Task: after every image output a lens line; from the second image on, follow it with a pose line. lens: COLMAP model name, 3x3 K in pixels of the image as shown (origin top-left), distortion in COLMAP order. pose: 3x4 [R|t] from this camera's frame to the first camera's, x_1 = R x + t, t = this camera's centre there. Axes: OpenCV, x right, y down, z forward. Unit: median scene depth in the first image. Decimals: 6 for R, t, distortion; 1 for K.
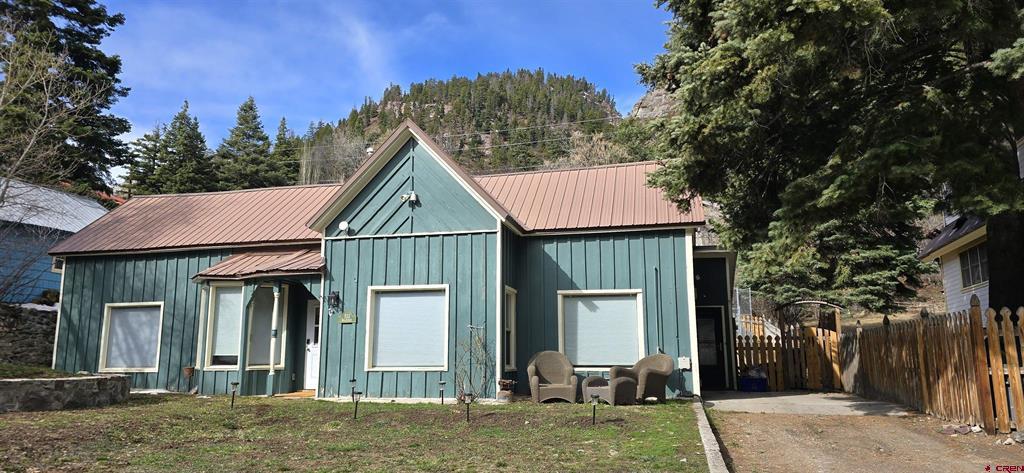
lens RADIAL K [[678.5, 0, 500.3], [0, 678.5, 236.9], [0, 0, 1]] dist [0.119789, -0.149163]
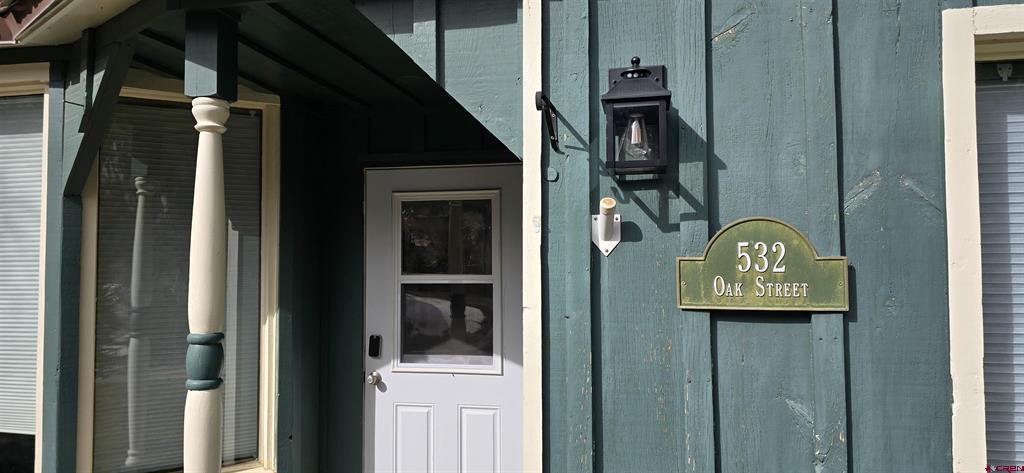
lens RADIAL K [[678.5, 0, 500.3], [0, 678.5, 236.9], [0, 0, 1]] dist [0.119789, -0.149163]
pose [[0.999751, -0.000116, 0.022332, -0.266150], [-0.002979, 0.990361, 0.138477, 0.091773], [-0.022132, -0.138509, 0.990114, 0.850168]]
